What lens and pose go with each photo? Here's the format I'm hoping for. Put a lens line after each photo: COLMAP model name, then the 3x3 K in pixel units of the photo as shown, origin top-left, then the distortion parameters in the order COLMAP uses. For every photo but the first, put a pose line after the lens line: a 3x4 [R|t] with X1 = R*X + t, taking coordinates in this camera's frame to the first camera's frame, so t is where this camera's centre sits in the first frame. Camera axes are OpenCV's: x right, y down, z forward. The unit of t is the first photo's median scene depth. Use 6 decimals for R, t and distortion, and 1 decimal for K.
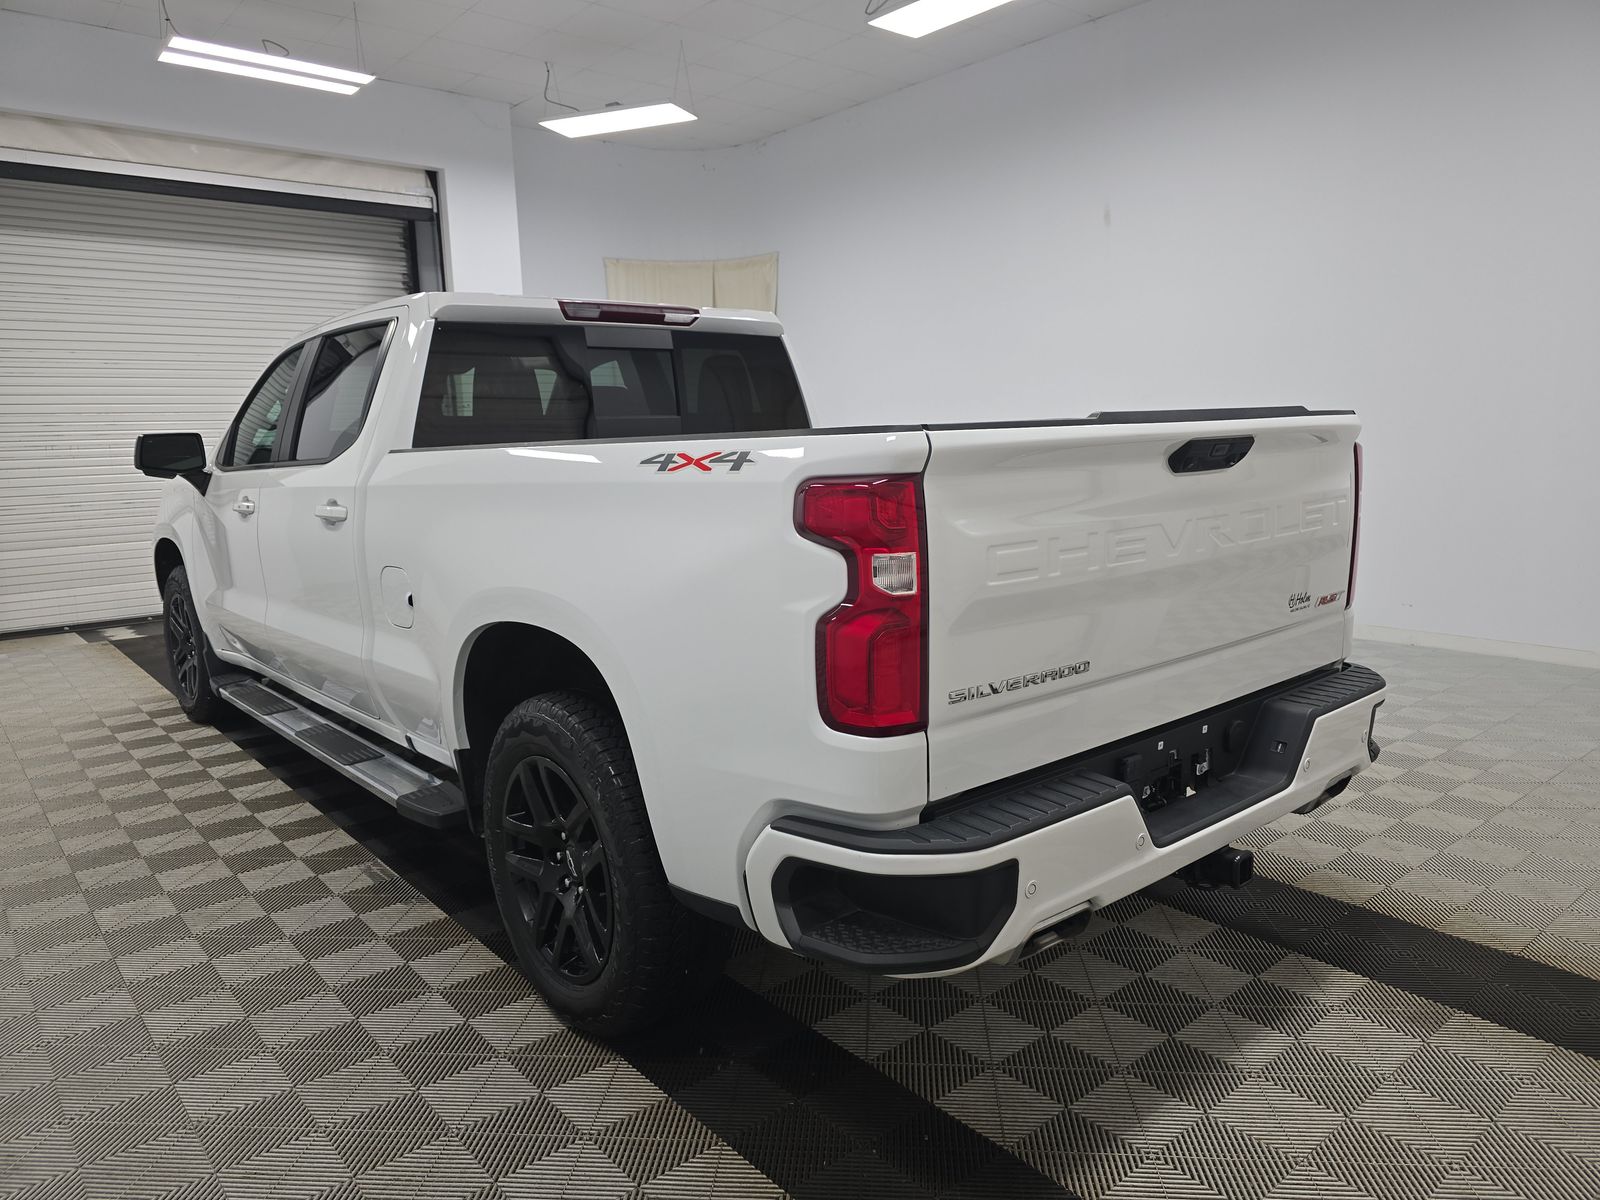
lens RADIAL K [[1082.3, 0, 800.0], [0, 1082.3, 600.0], [0, 0, 1]] dist [0.047502, -0.040416]
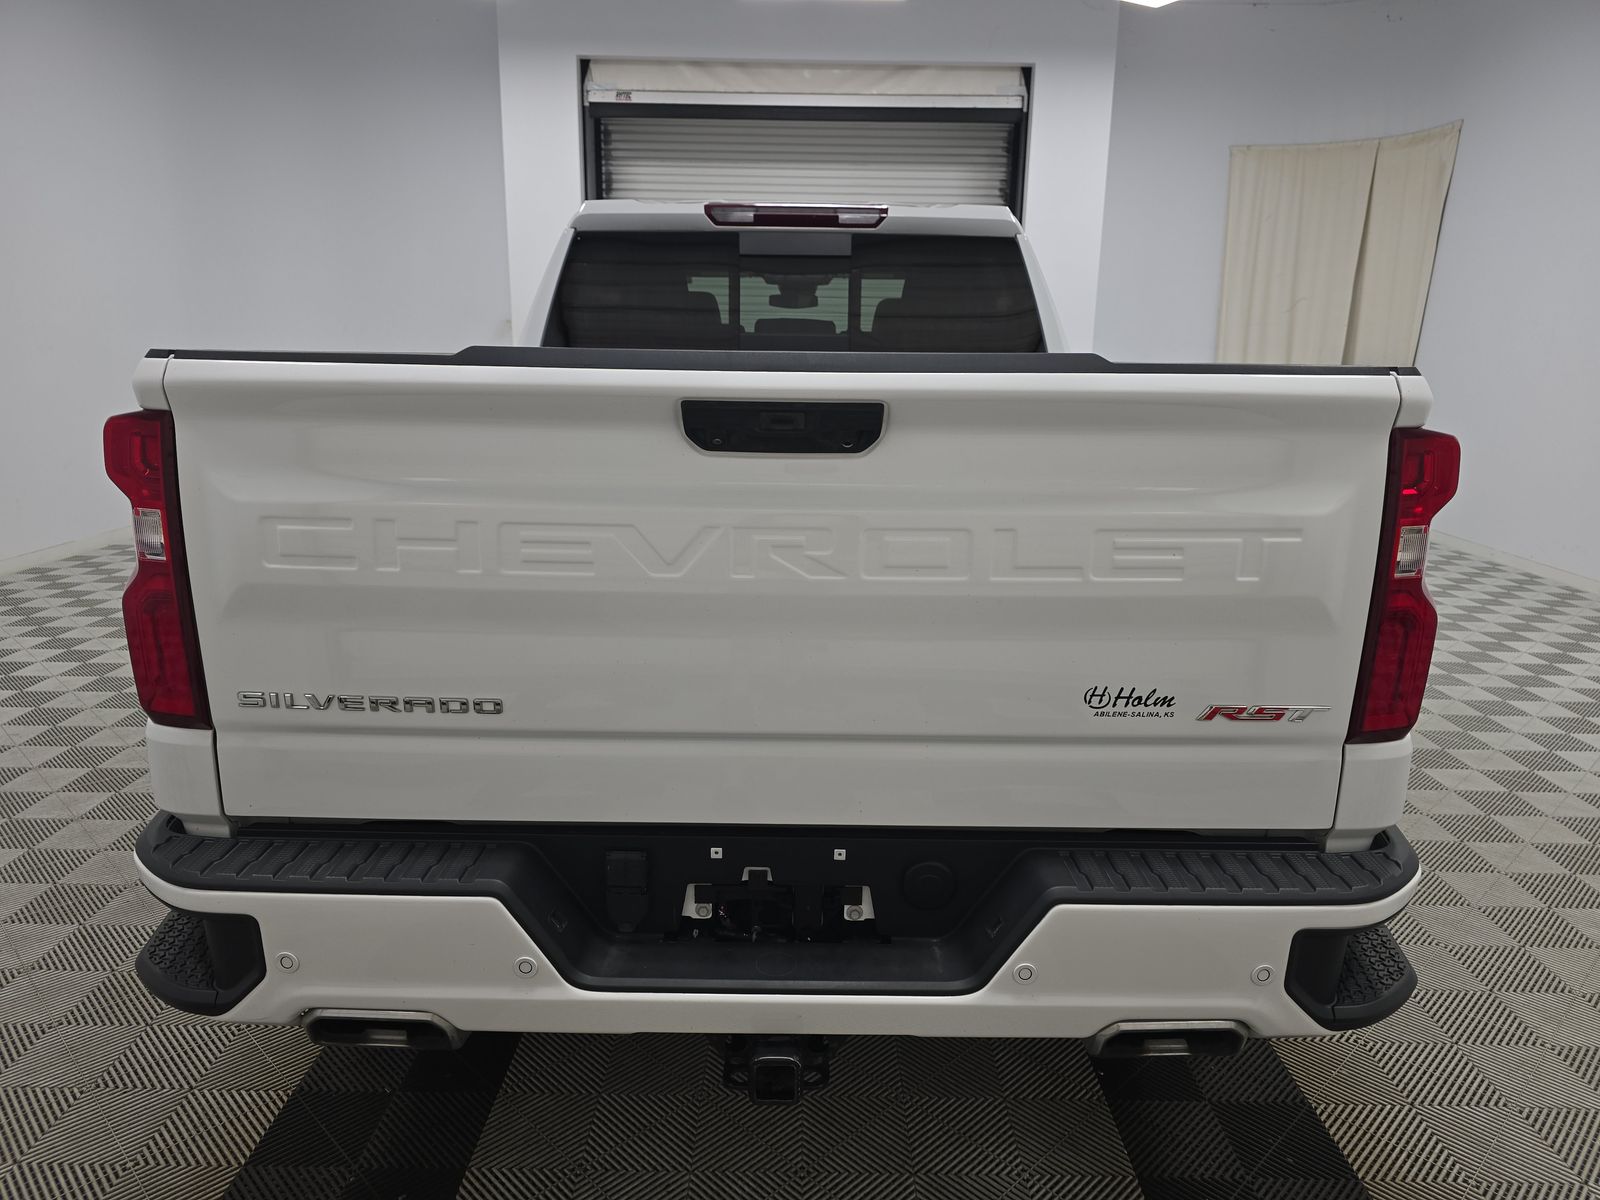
lens RADIAL K [[1082.3, 0, 800.0], [0, 1082.3, 600.0], [0, 0, 1]] dist [0.047502, -0.040416]
pose [[0.761621, 0.185761, -0.620827, 0.469850], [-0.136821, 0.982532, 0.126139, -0.069429], [0.633414, -0.011127, 0.773733, 0.318752]]
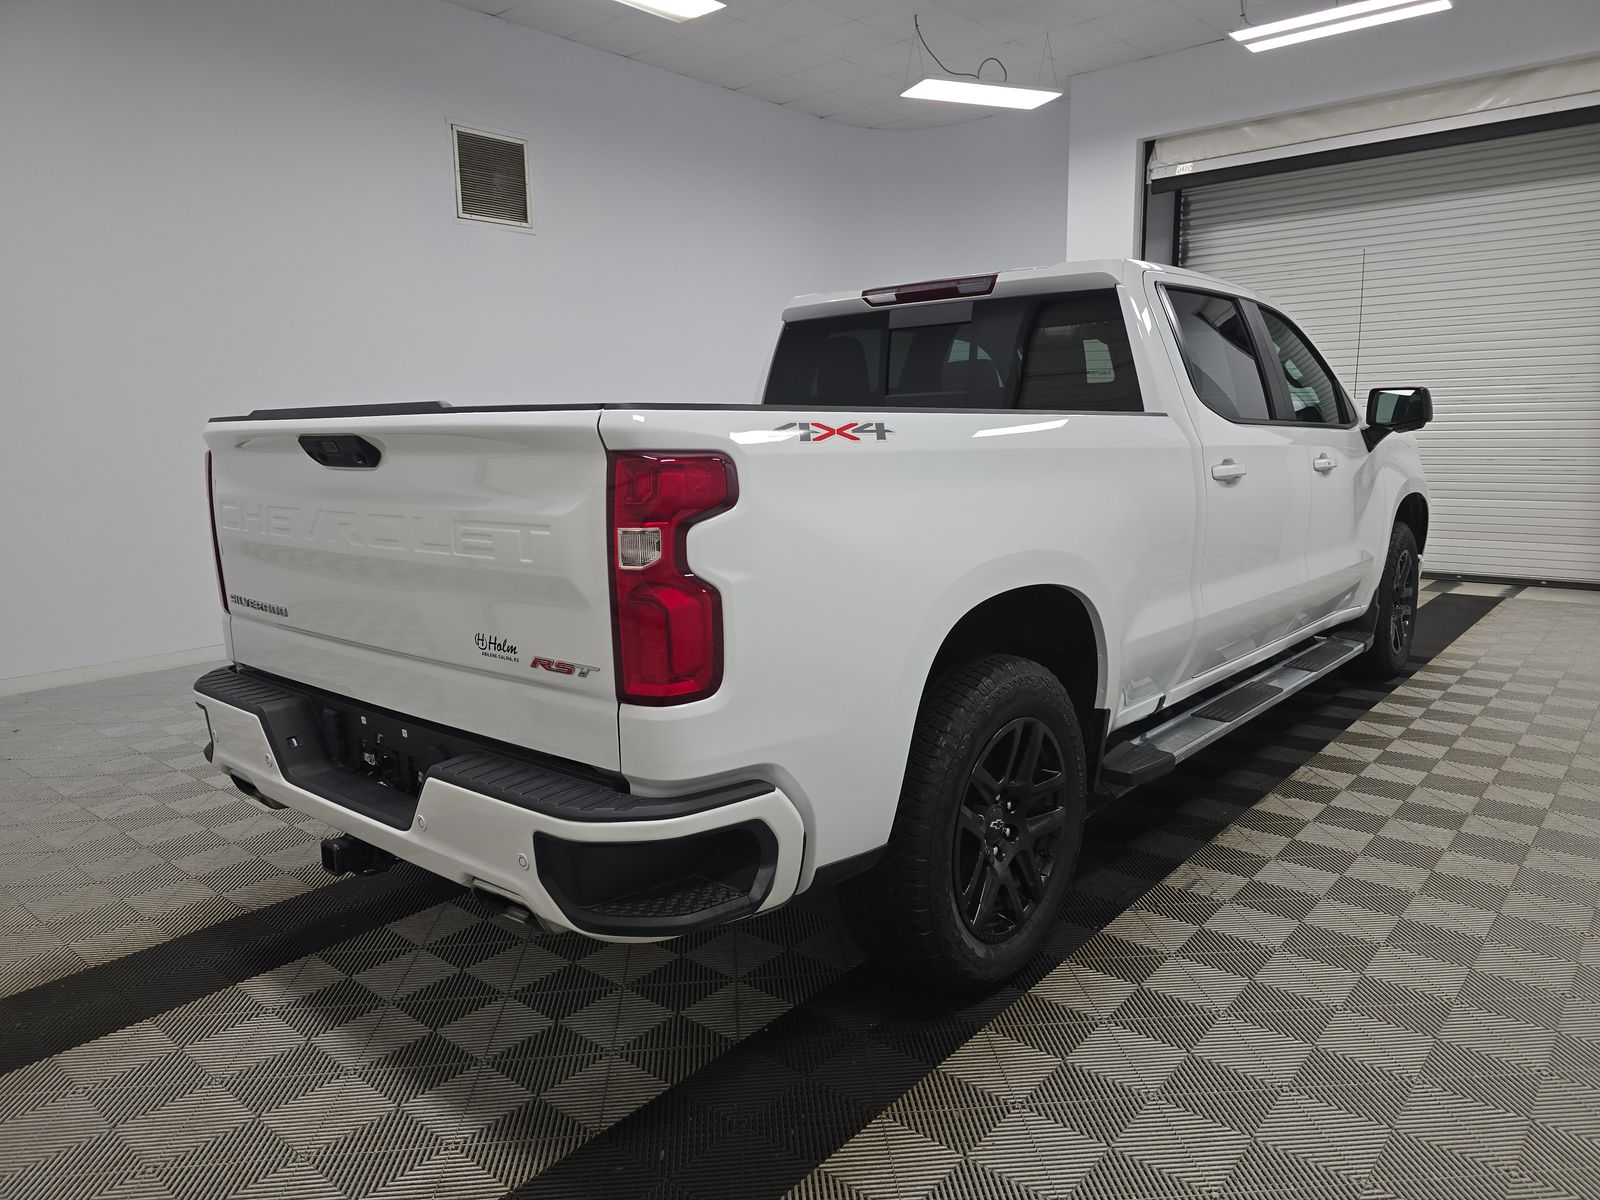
lens RADIAL K [[1082.3, 0, 800.0], [0, 1082.3, 600.0], [0, 0, 1]] dist [0.047502, -0.040416]
pose [[0.162318, 0.184533, -0.969330, 0.879196], [-0.139856, 0.976743, 0.162525, -0.134236], [0.976777, 0.109186, 0.184351, 0.749075]]
